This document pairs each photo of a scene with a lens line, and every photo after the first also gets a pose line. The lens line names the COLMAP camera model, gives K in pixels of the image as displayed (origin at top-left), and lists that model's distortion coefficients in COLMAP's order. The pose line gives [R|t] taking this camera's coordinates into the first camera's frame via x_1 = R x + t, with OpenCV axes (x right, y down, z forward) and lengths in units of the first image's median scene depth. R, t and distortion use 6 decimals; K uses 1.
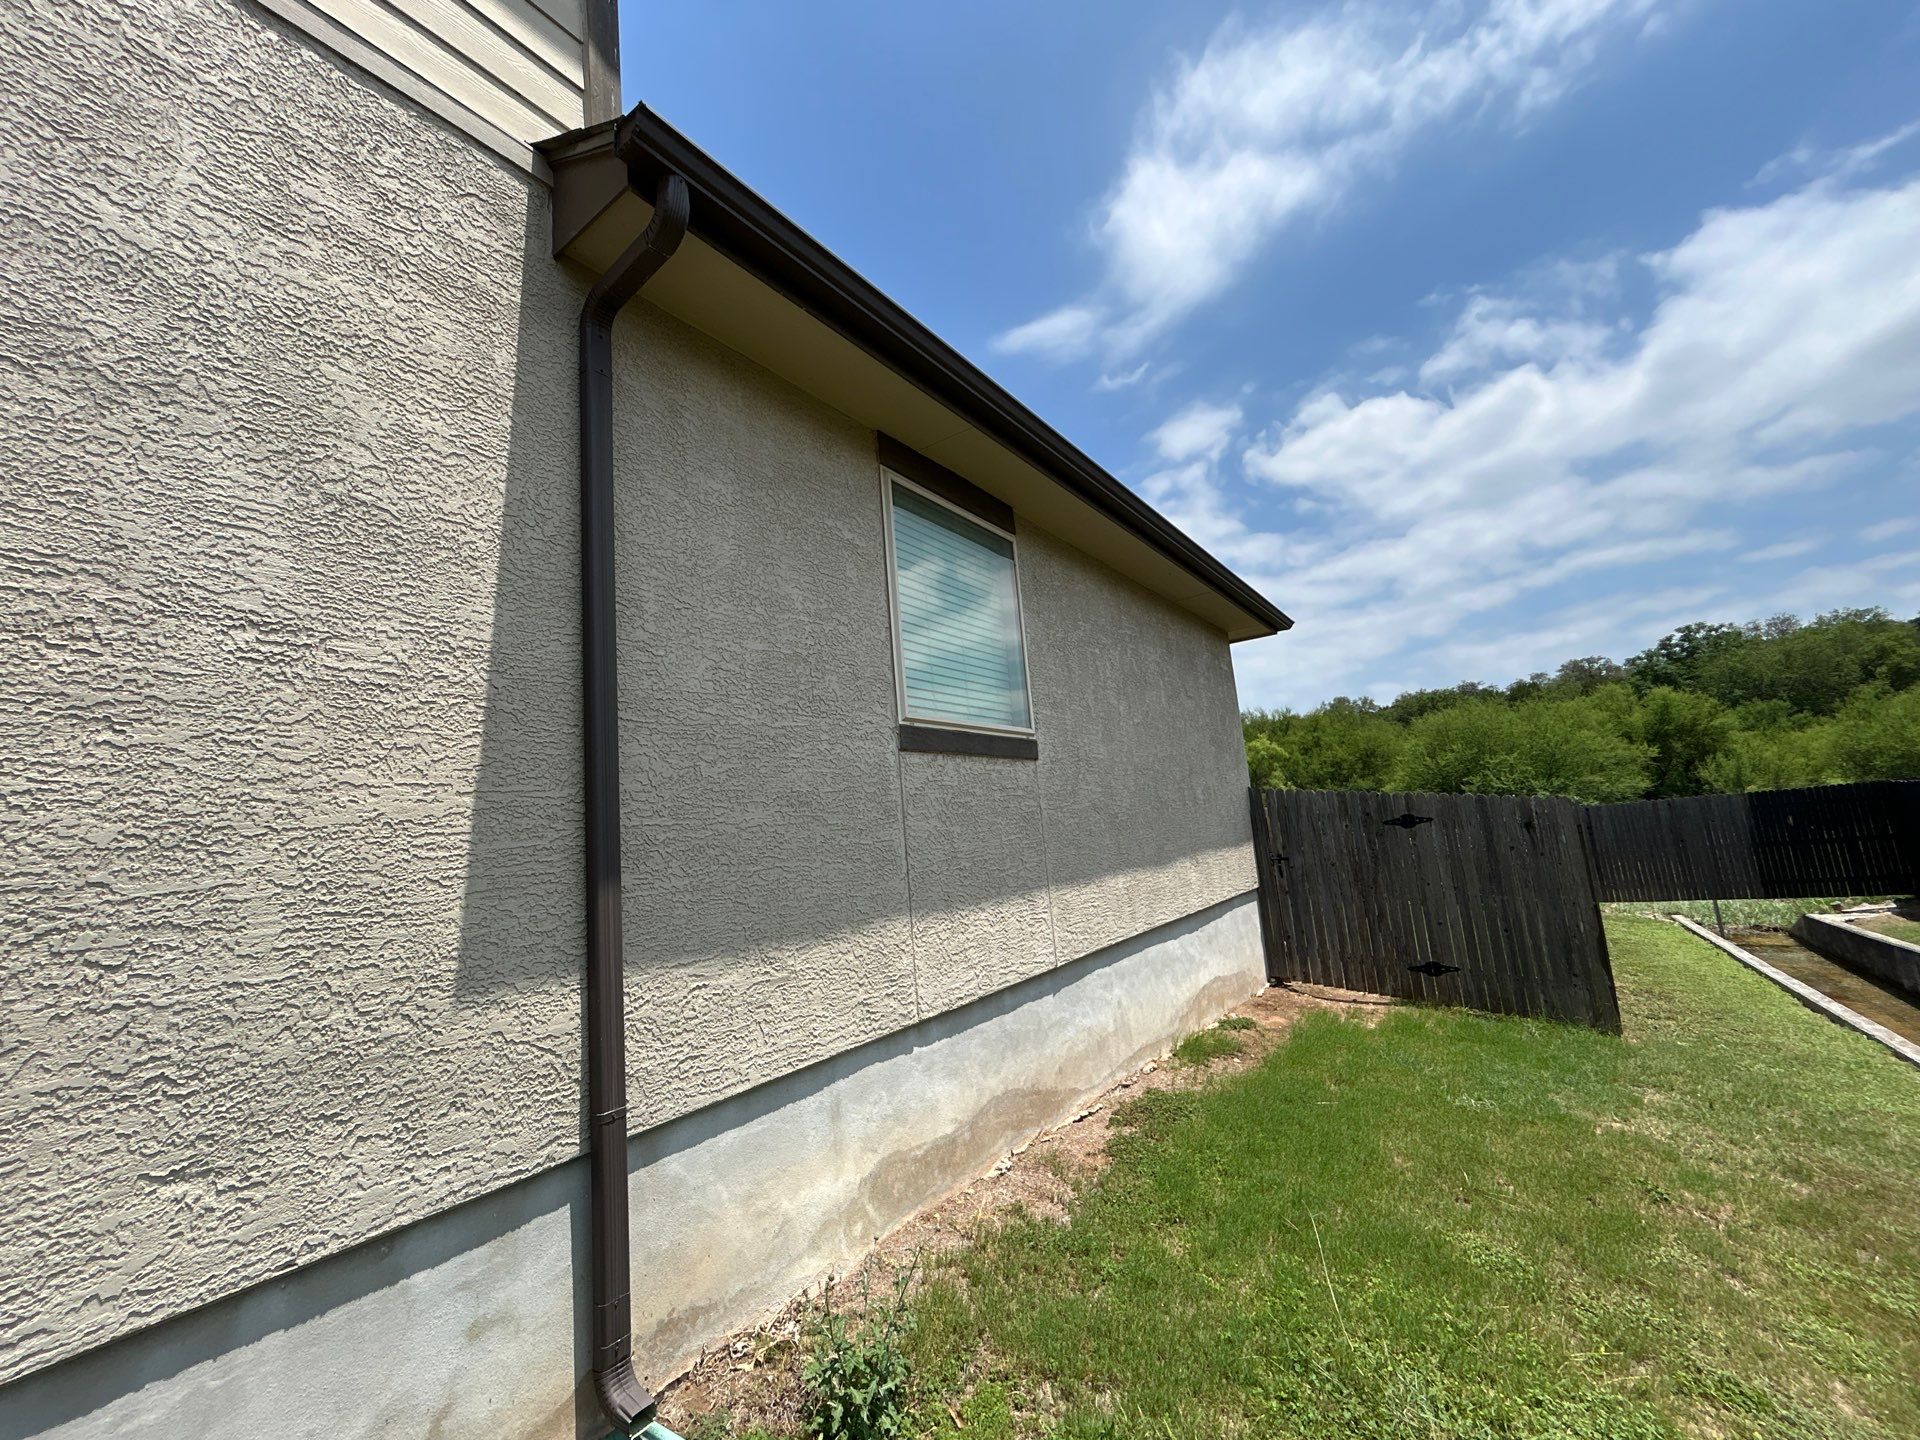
lens RADIAL K [[770.0, 0, 964.9], [0, 770.0, 720.8], [0, 0, 1]] dist [0.000563, 0.000128]
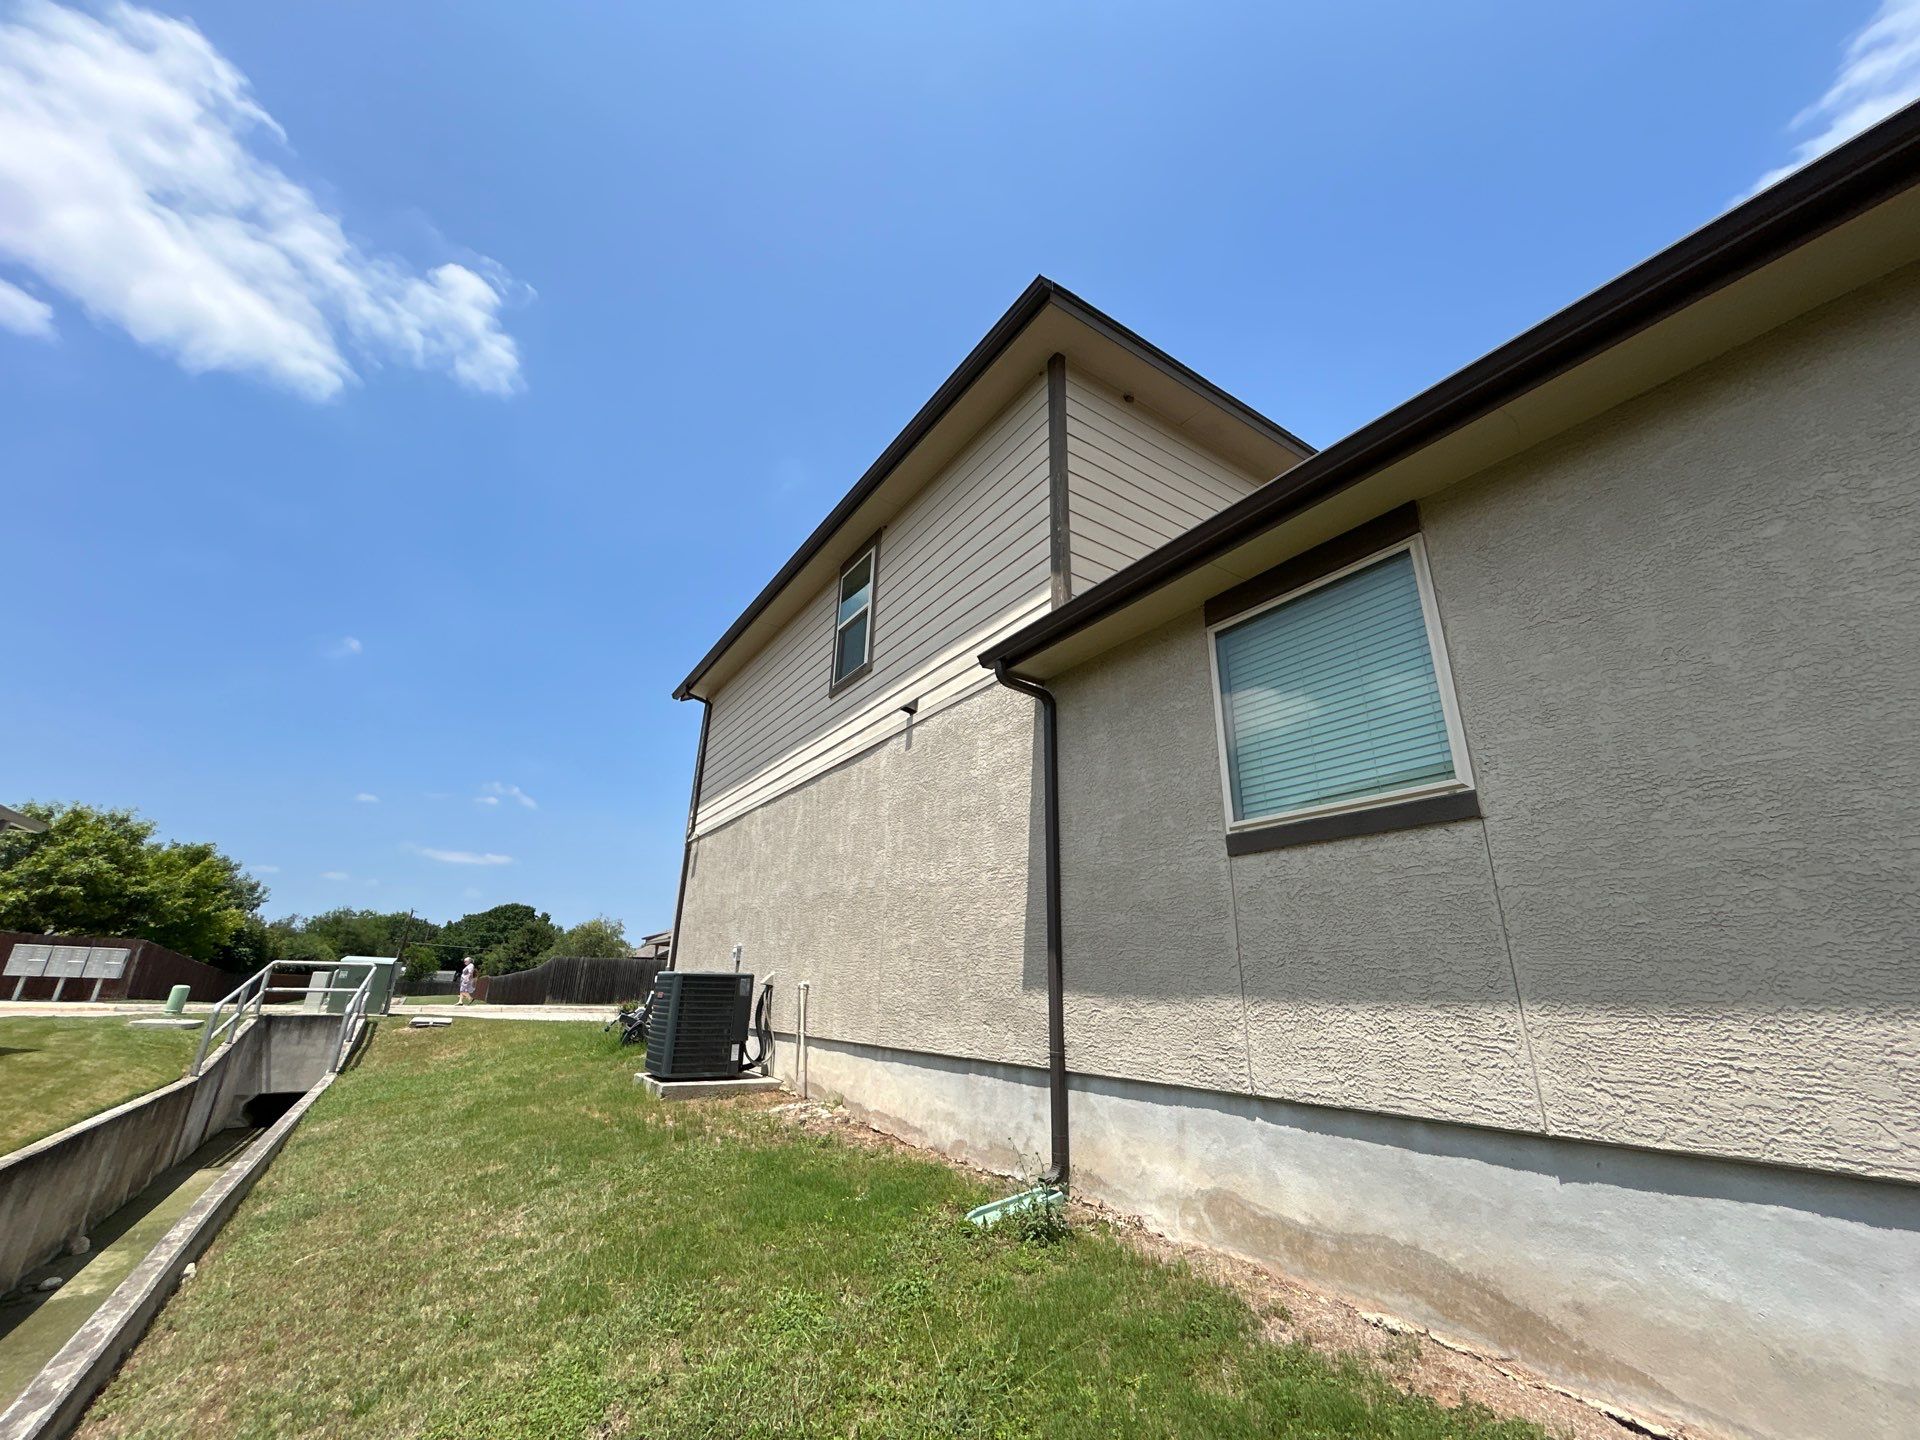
lens RADIAL K [[770.0, 0, 964.8], [0, 770.0, 720.7], [0, 0, 1]] dist [0.000563, 0.000128]
pose [[-0.353762, -0.237851, -0.904588, 1.280526], [0.152472, 0.939526, -0.306665, 0.154150], [0.922825, -0.246411, -0.296103, 1.092131]]
